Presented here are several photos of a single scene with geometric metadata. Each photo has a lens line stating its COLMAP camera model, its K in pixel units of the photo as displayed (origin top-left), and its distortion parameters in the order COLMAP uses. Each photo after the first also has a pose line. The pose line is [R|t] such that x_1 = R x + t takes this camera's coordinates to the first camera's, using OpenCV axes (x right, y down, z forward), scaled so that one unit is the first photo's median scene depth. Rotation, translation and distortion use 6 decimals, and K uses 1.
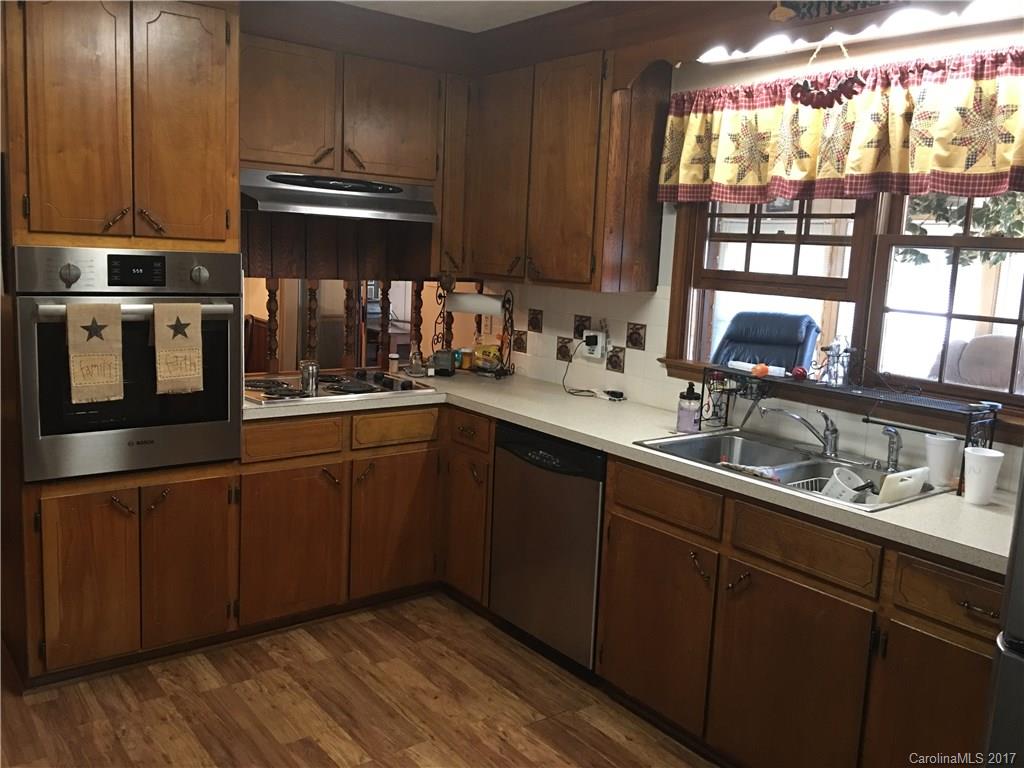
lens RADIAL K [[870.3, 0, 512.0], [0, 870.3, 384.0], [0, 0, 1]] dist [0.035478, -0.008264]
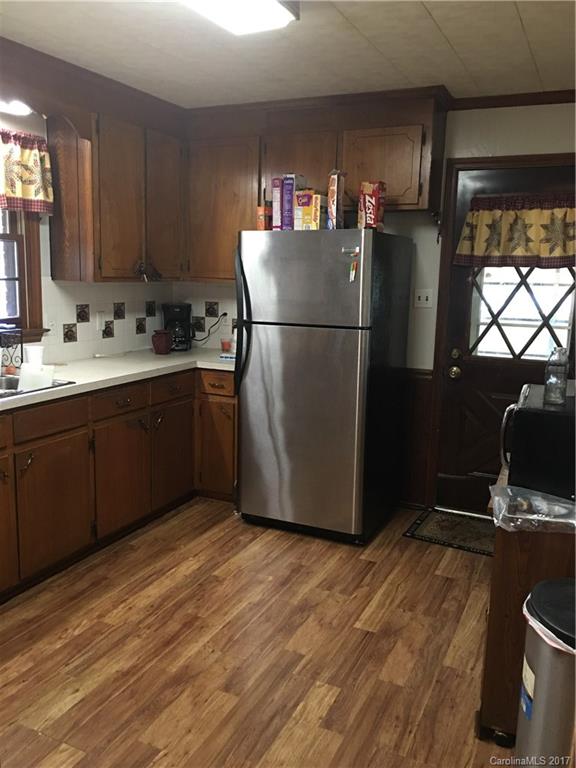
lens RADIAL K [[652.8, 0, 288.0], [0, 652.8, 384.0], [0, 0, 1]] dist [0.035478, -0.008264]
pose [[-0.452473, -0.219302, 0.864393, -1.014474], [0.075478, 0.956396, 0.282154, -0.229337], [-0.888578, 0.192909, -0.416191, 1.147585]]
